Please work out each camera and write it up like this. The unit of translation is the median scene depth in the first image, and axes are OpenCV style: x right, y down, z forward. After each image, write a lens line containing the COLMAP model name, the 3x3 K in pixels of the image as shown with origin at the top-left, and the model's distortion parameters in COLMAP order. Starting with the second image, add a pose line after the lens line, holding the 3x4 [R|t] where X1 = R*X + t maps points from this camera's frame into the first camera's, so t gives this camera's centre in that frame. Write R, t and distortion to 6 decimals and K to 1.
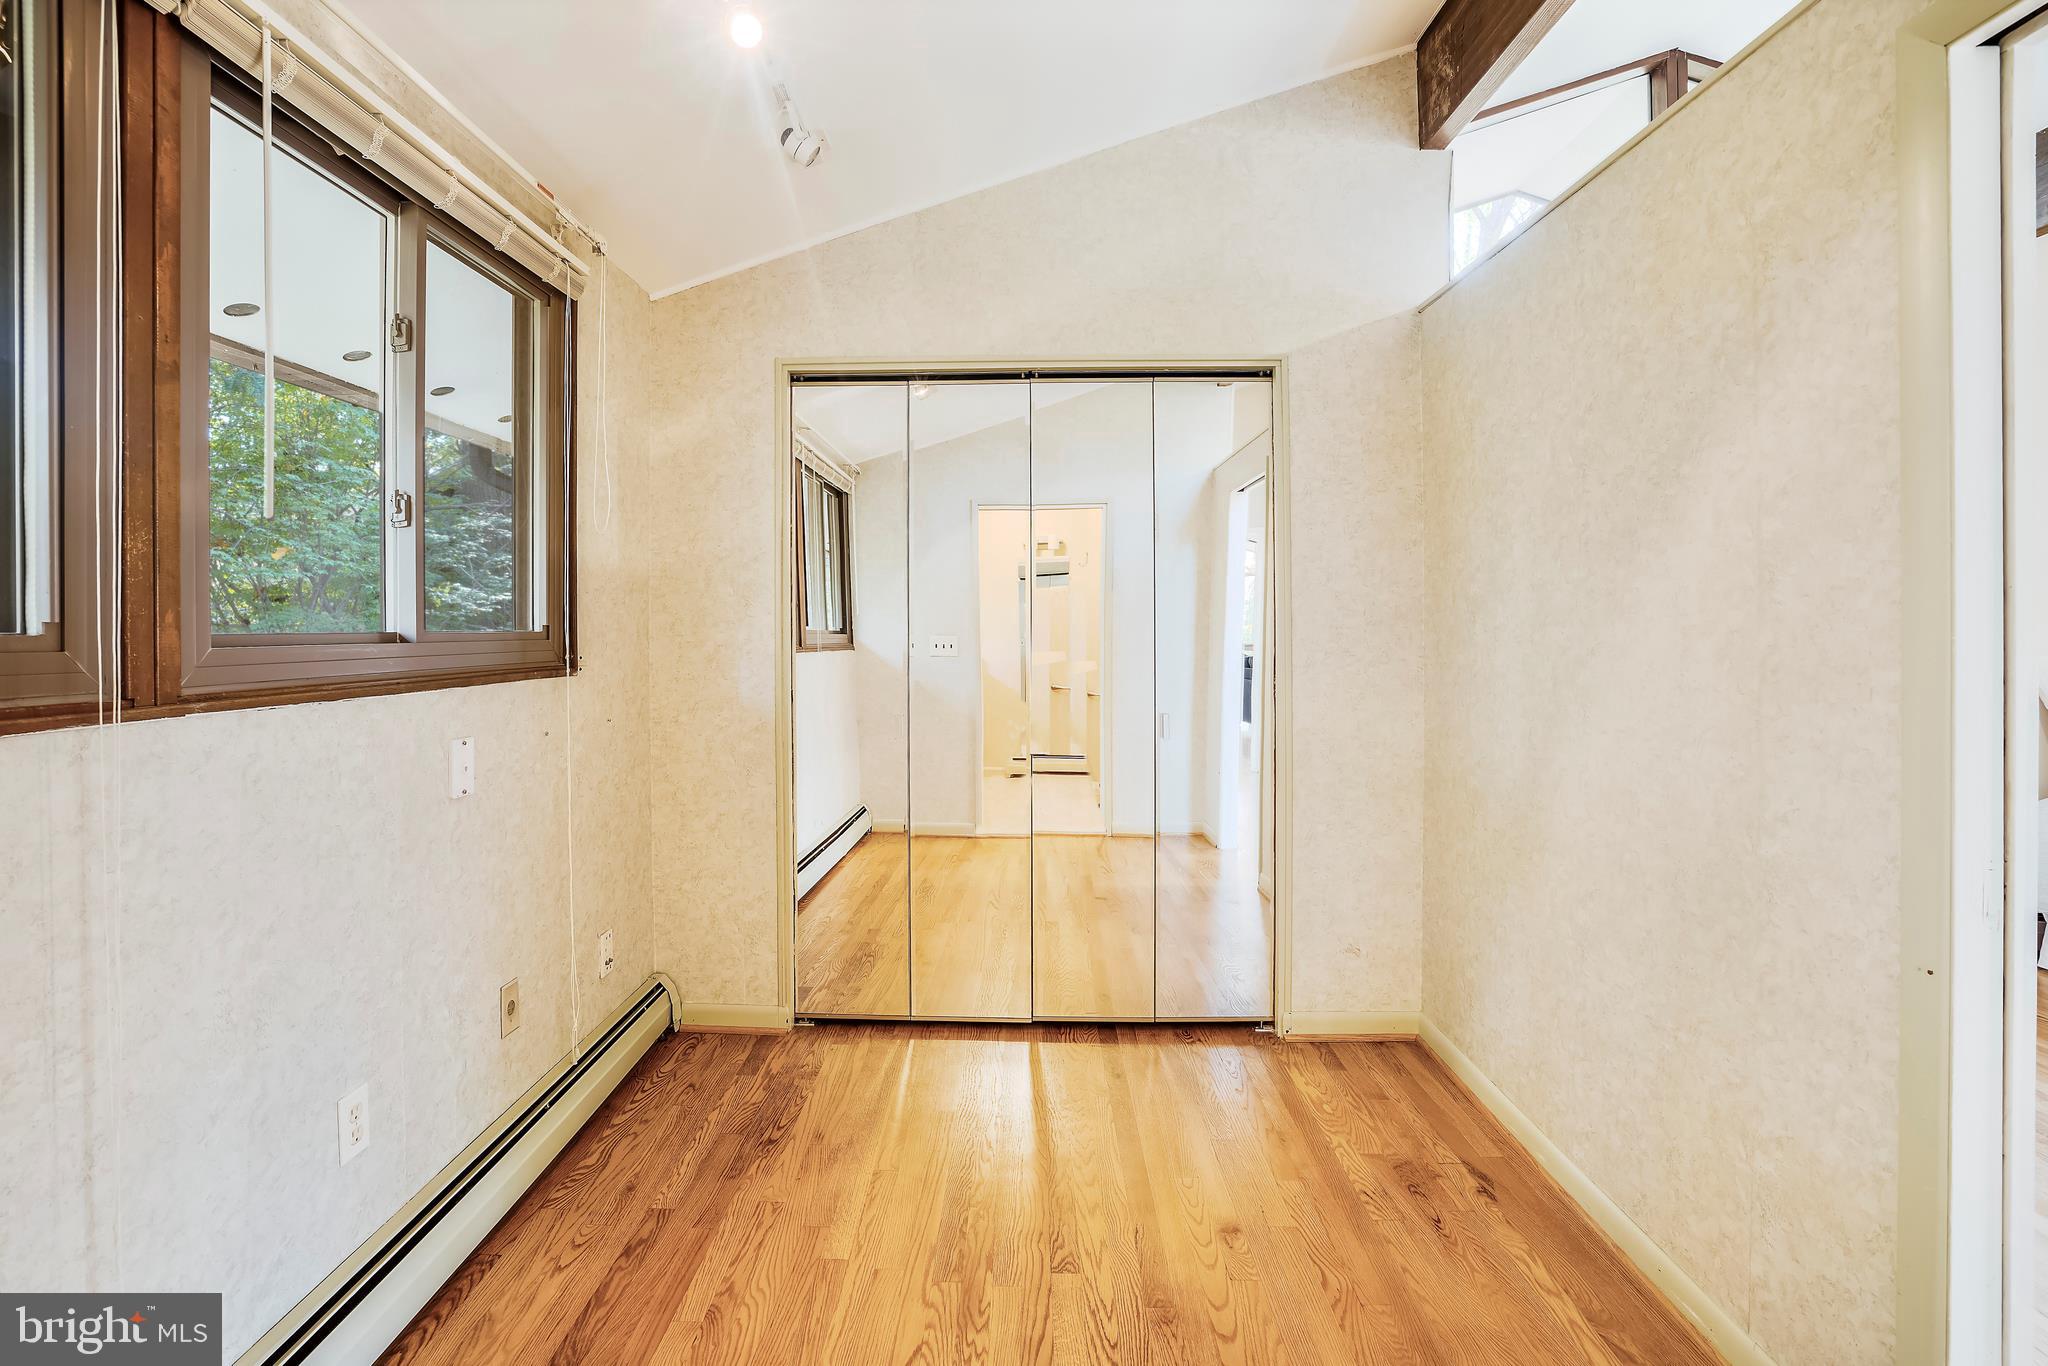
lens RADIAL K [[938.5, 0, 1022.4], [0, 938.5, 627.7], [0, 0, 1]] dist [-0.061257, 0.023816]
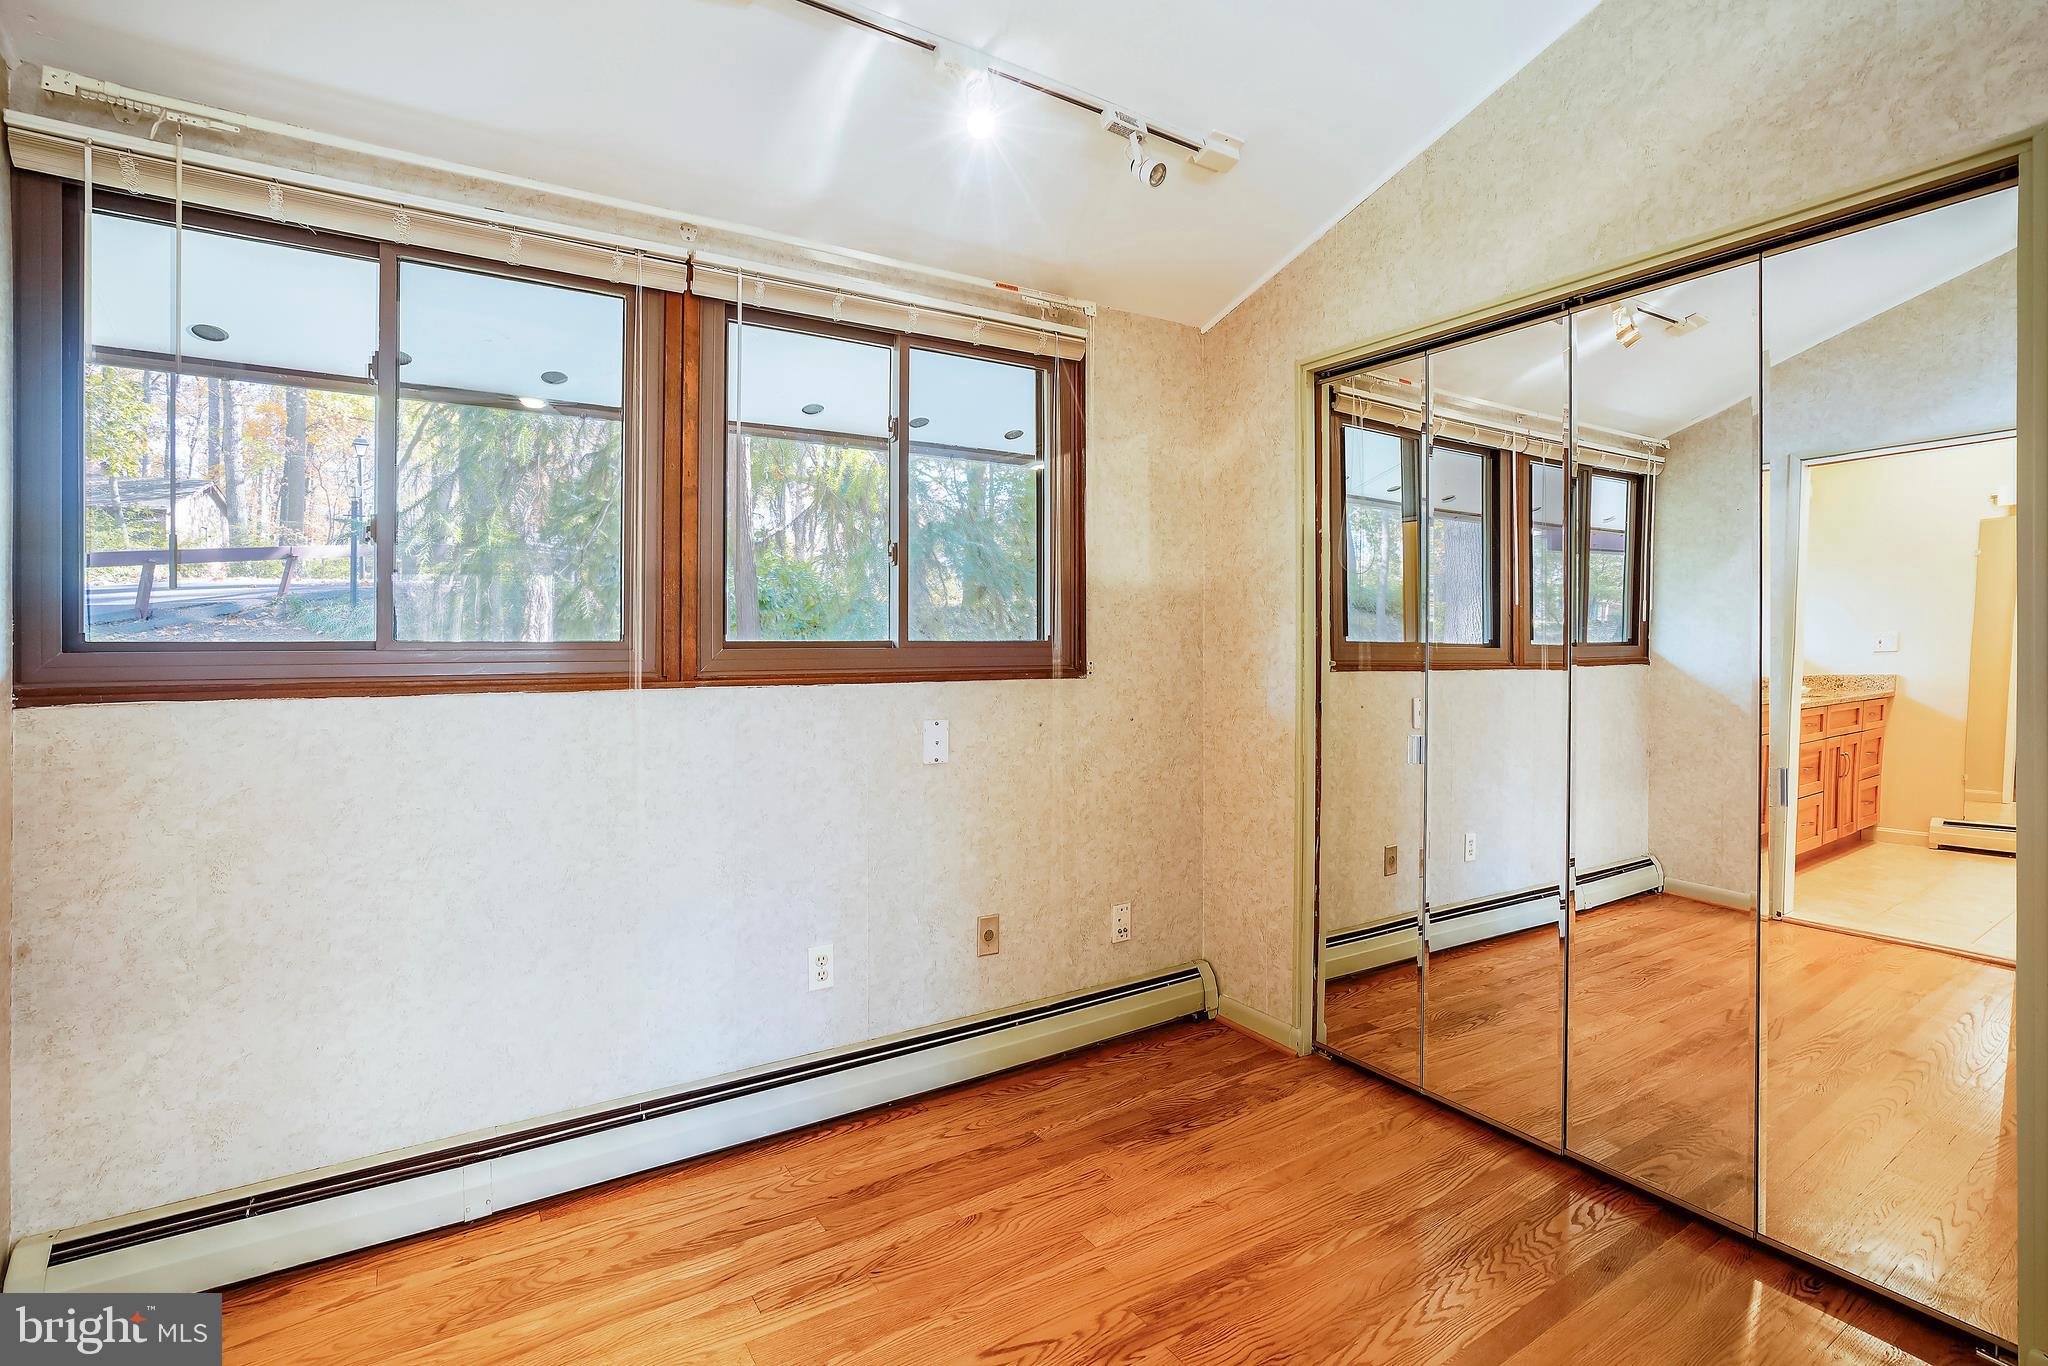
lens RADIAL K [[954.1, 0, 1023.9], [0, 954.1, 639.1], [0, 0, 1]] dist [-0.050653, 0.026958]
pose [[0.561372, -0.004694, -0.827550, 0.523962], [0.002958, 0.999989, -0.003665, 0.006368], [0.827559, -0.000391, 0.561379, 0.275386]]
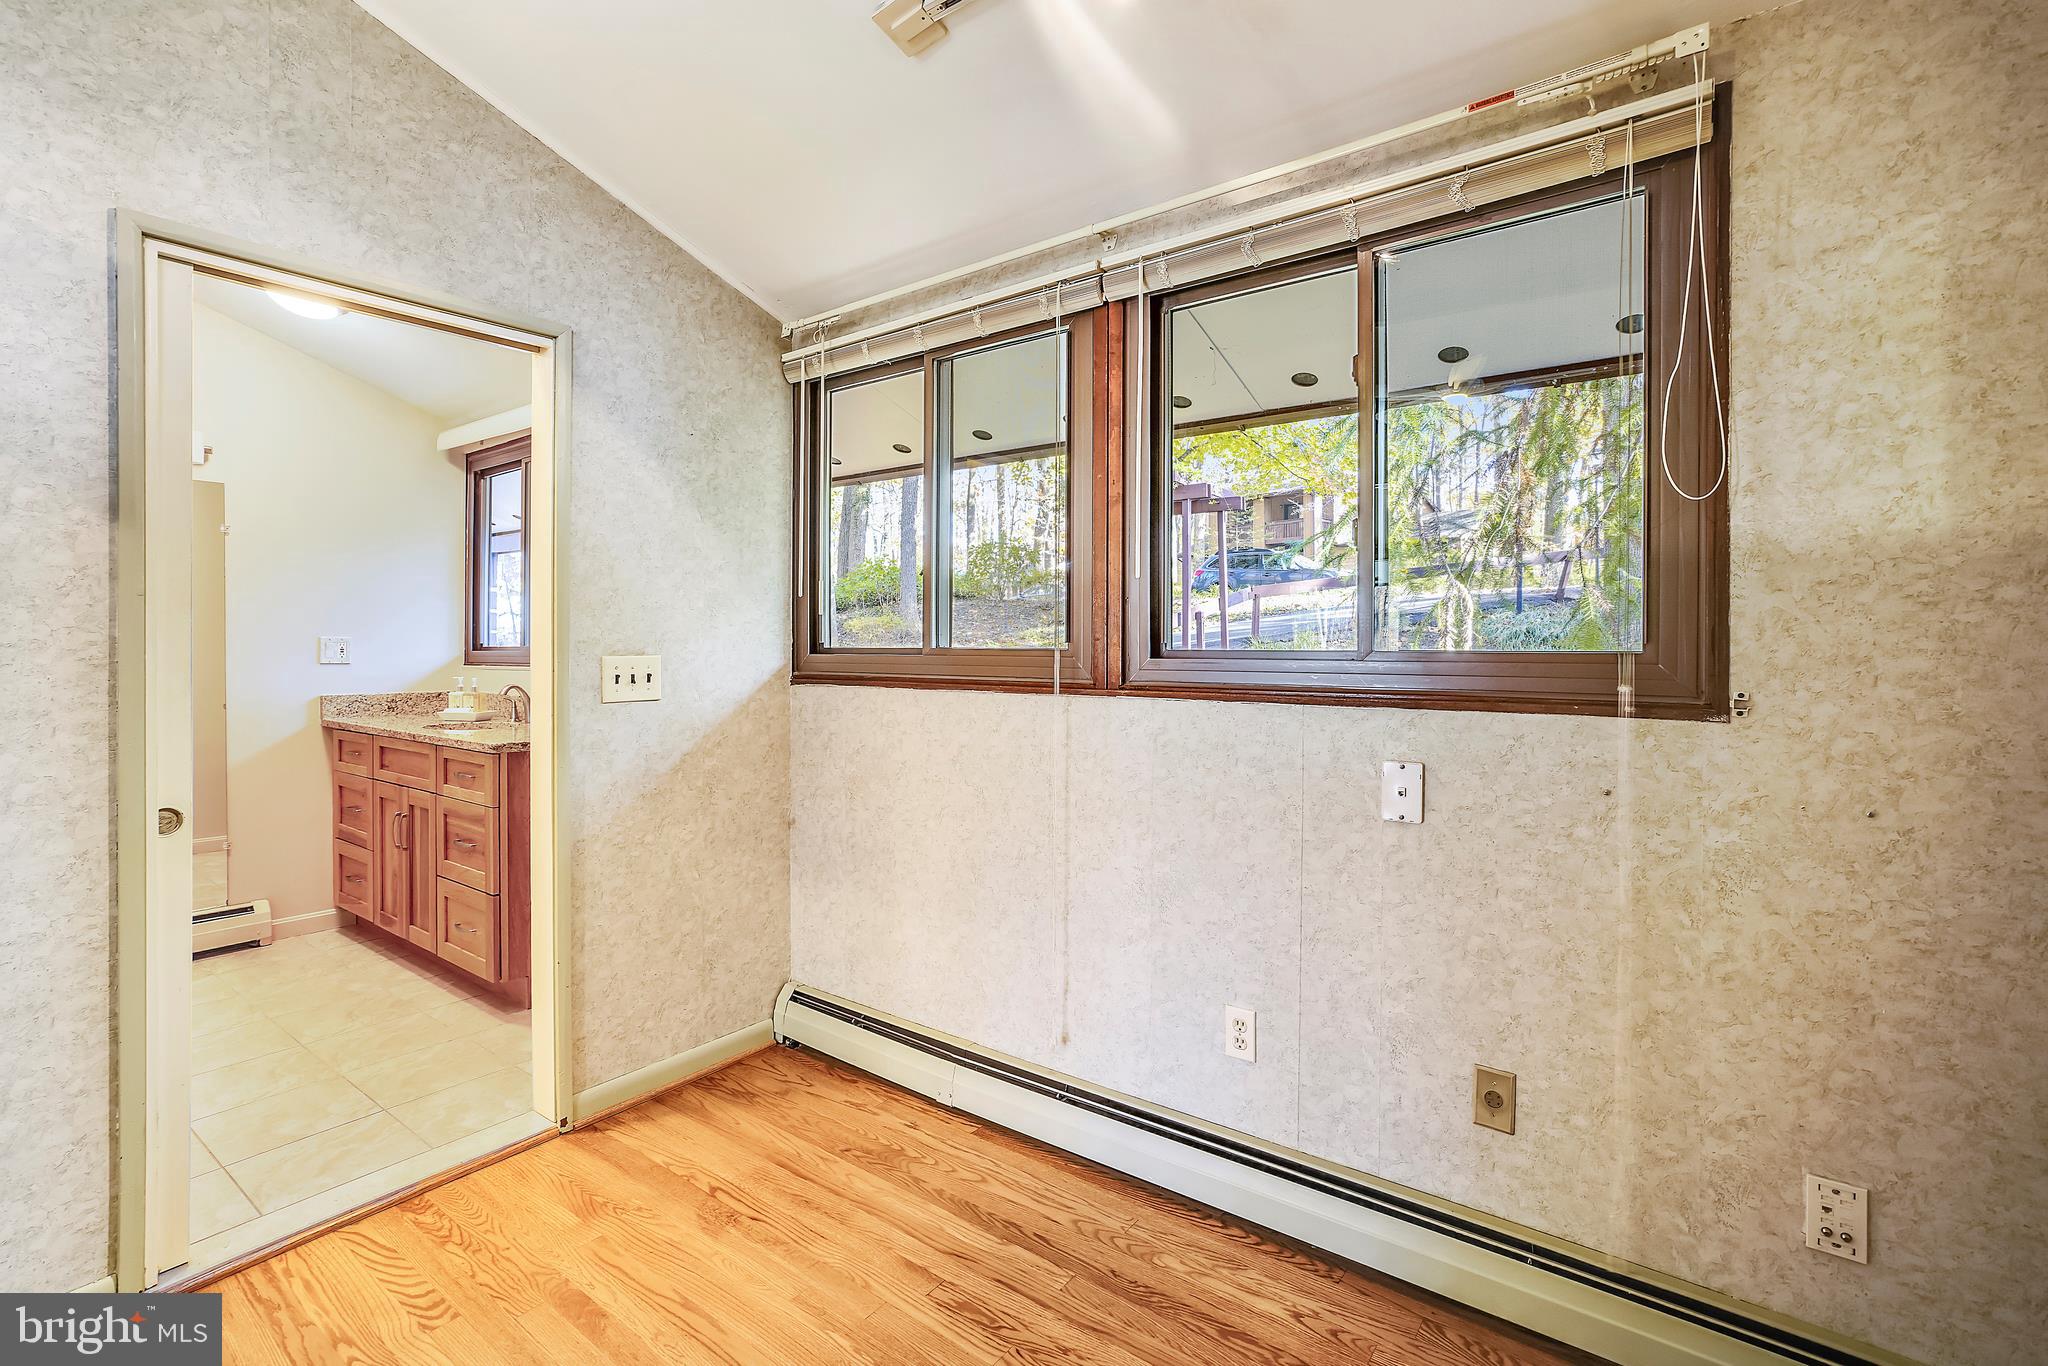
lens RADIAL K [[950.6, 0, 1010.9], [0, 950.6, 651.4], [0, 0, 1]] dist [-0.042027, 0.026460]
pose [[-0.592321, -0.000591, -0.805702, 0.367757], [-0.004623, 0.999986, 0.002665, 0.003360], [0.805689, 0.005304, -0.592315, 1.059232]]
